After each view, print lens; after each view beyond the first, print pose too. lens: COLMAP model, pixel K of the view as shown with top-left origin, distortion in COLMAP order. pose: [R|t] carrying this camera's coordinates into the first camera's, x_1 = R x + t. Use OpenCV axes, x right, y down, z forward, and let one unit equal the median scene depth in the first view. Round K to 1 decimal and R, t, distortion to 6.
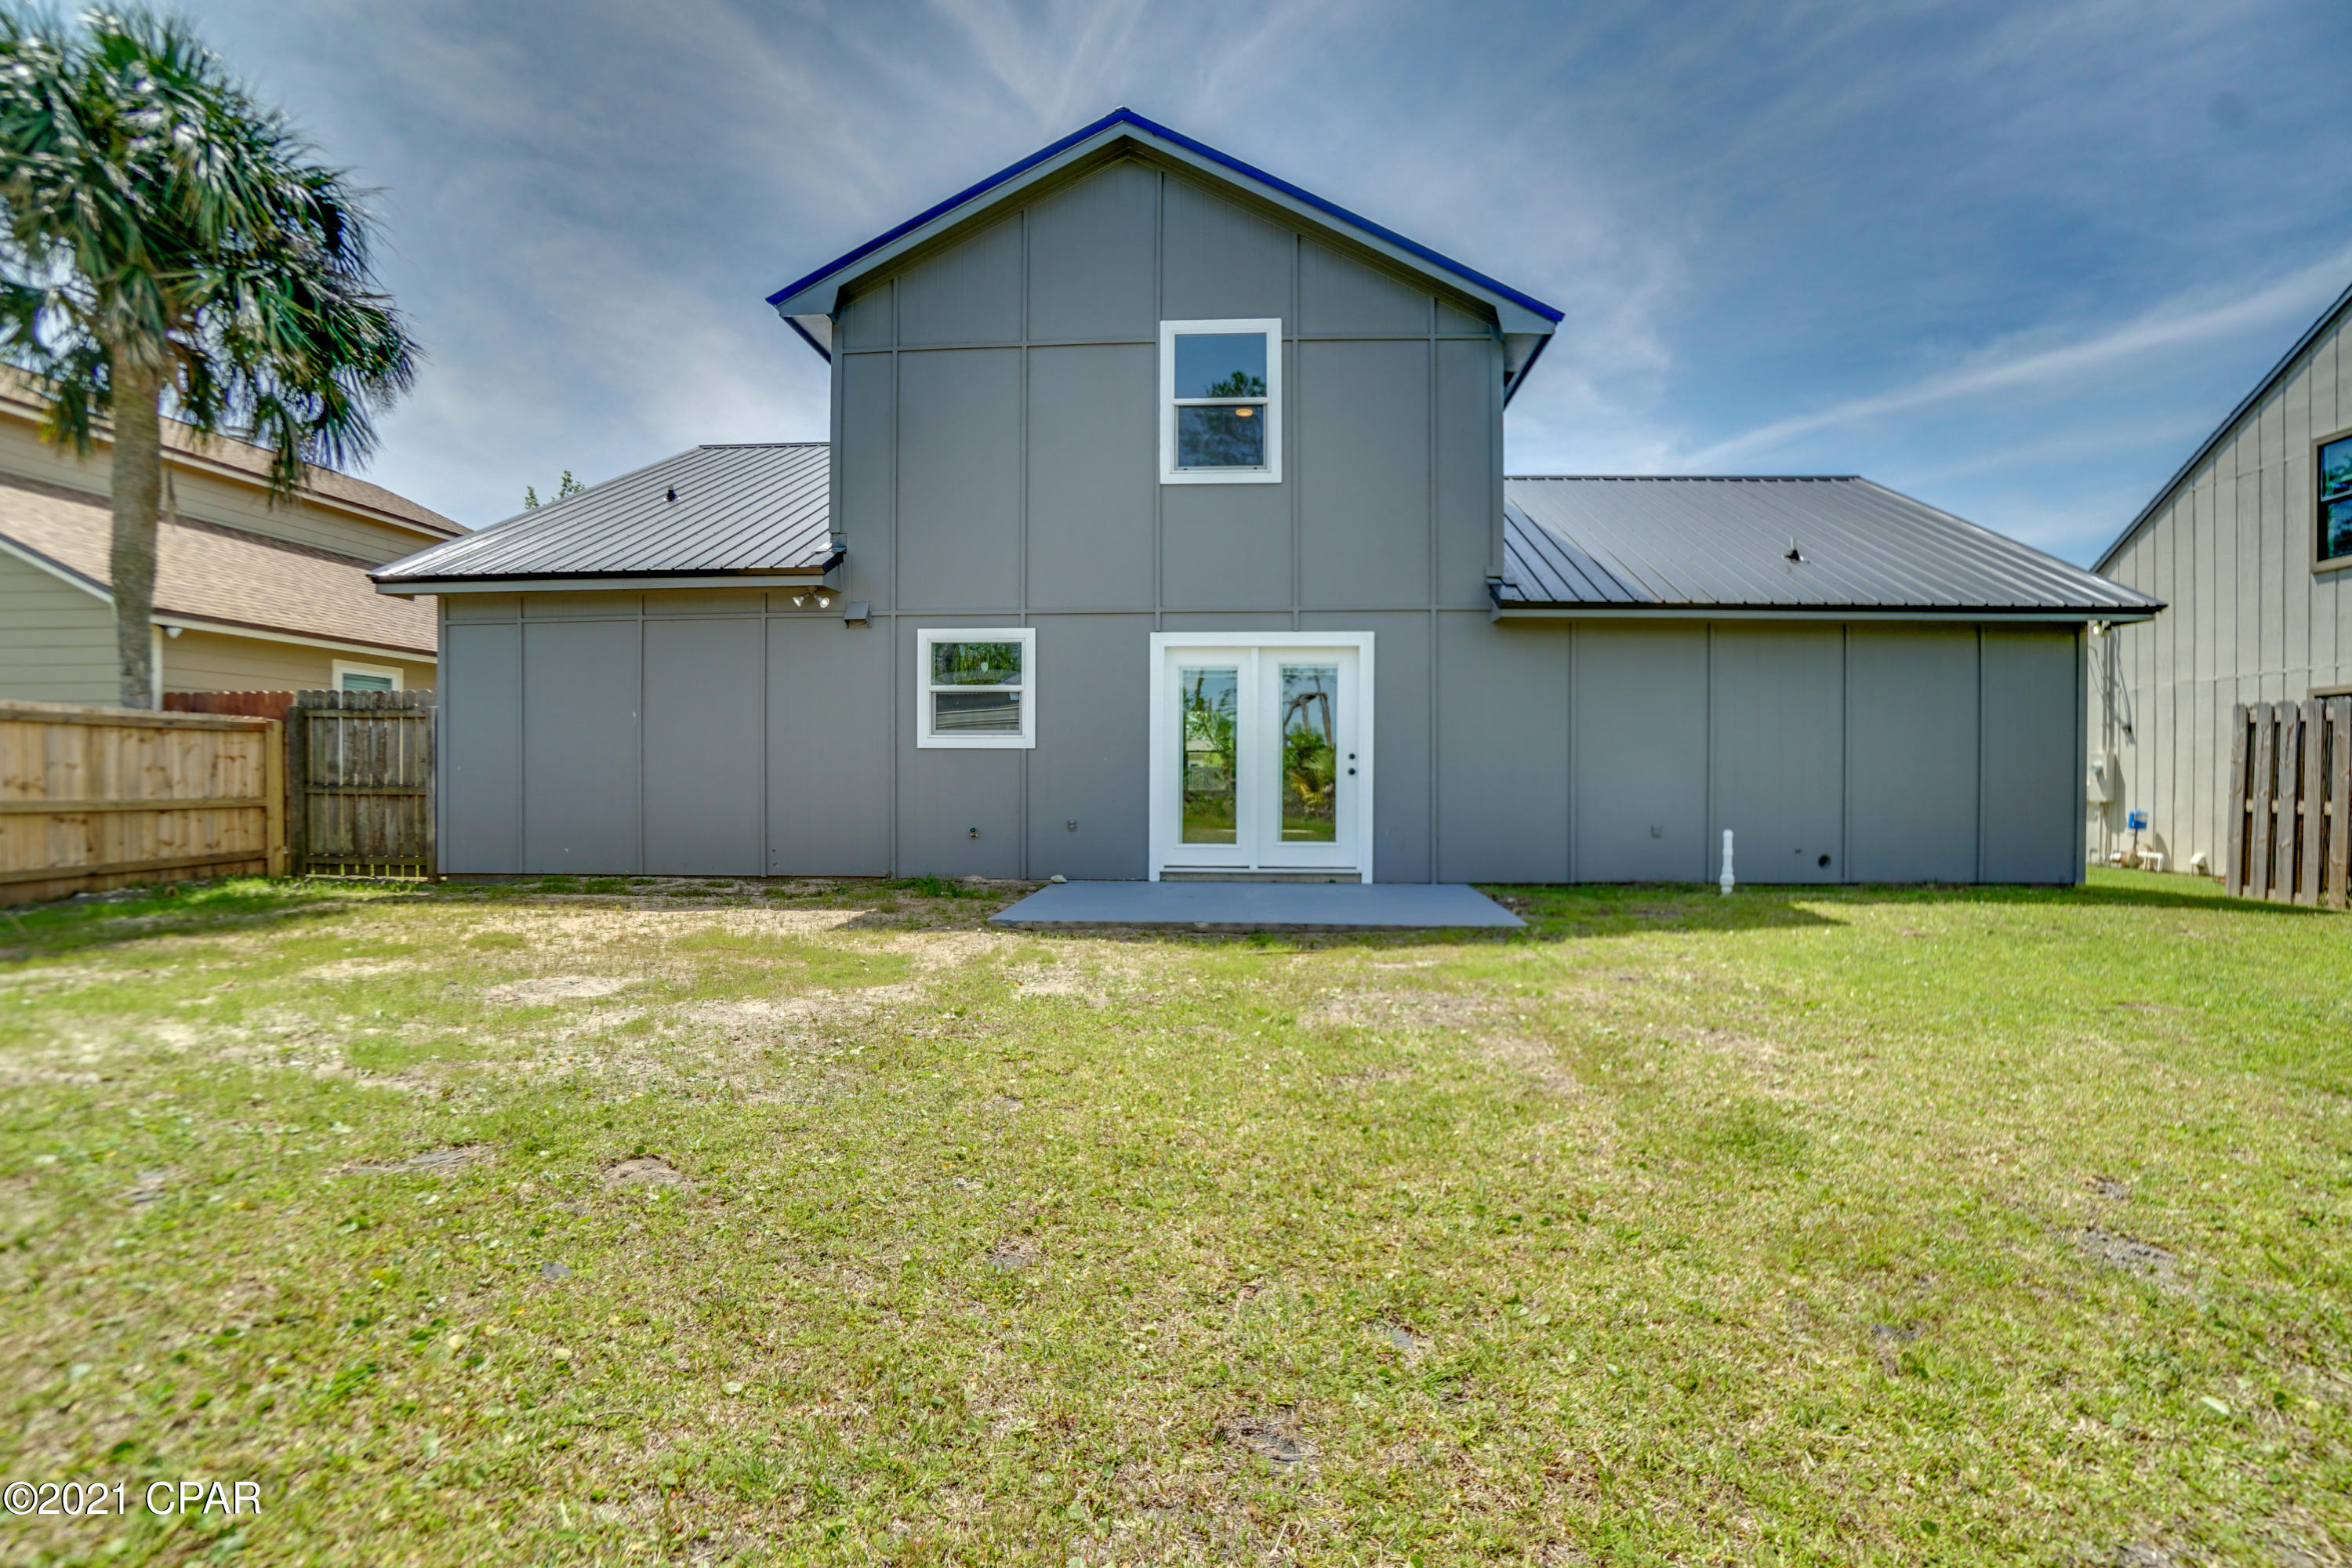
lens RADIAL K [[1093.1, 0, 1223.1], [0, 1093.1, 802.6], [0, 0, 1]] dist [-0.063640, 0.018556]
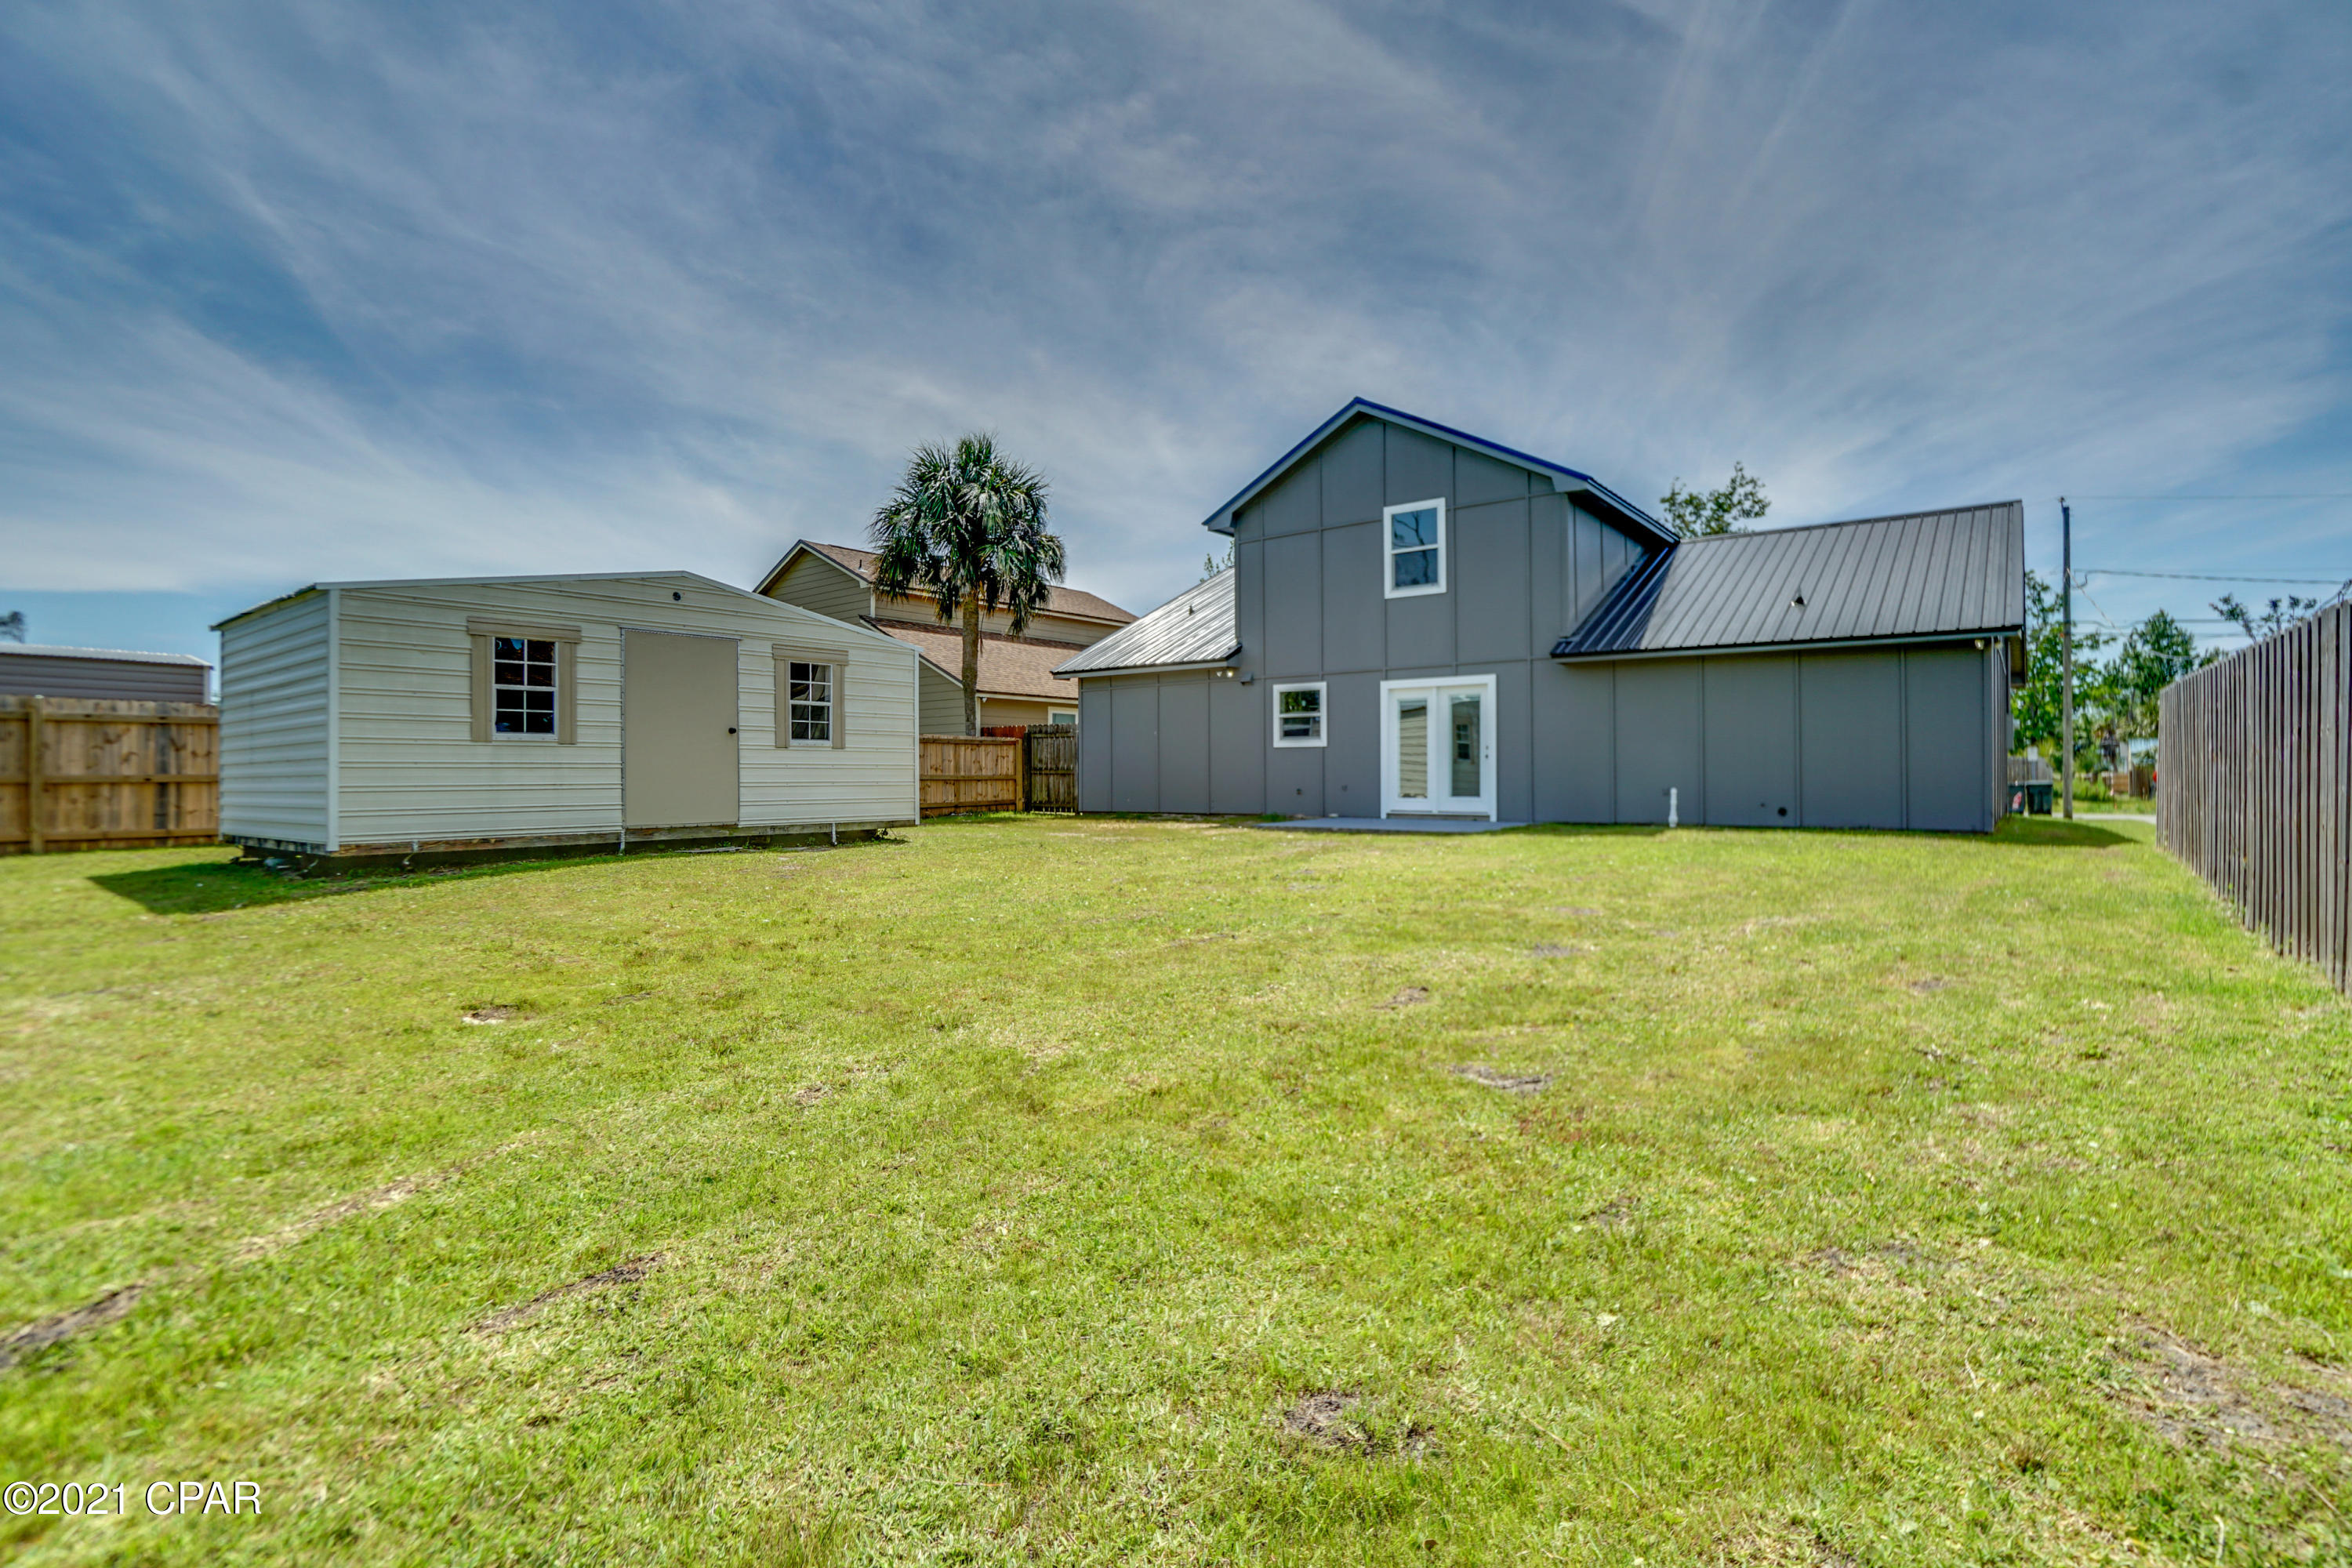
lens RADIAL K [[1093.1, 0, 1172.2], [0, 1093.1, 779.9], [0, 0, 1]] dist [-0.063640, 0.018556]
pose [[0.808039, -0.003357, -0.589119, 0.718540], [0.002215, 0.999994, -0.002660, 0.012412], [0.589124, 0.000844, 0.808042, -0.668929]]
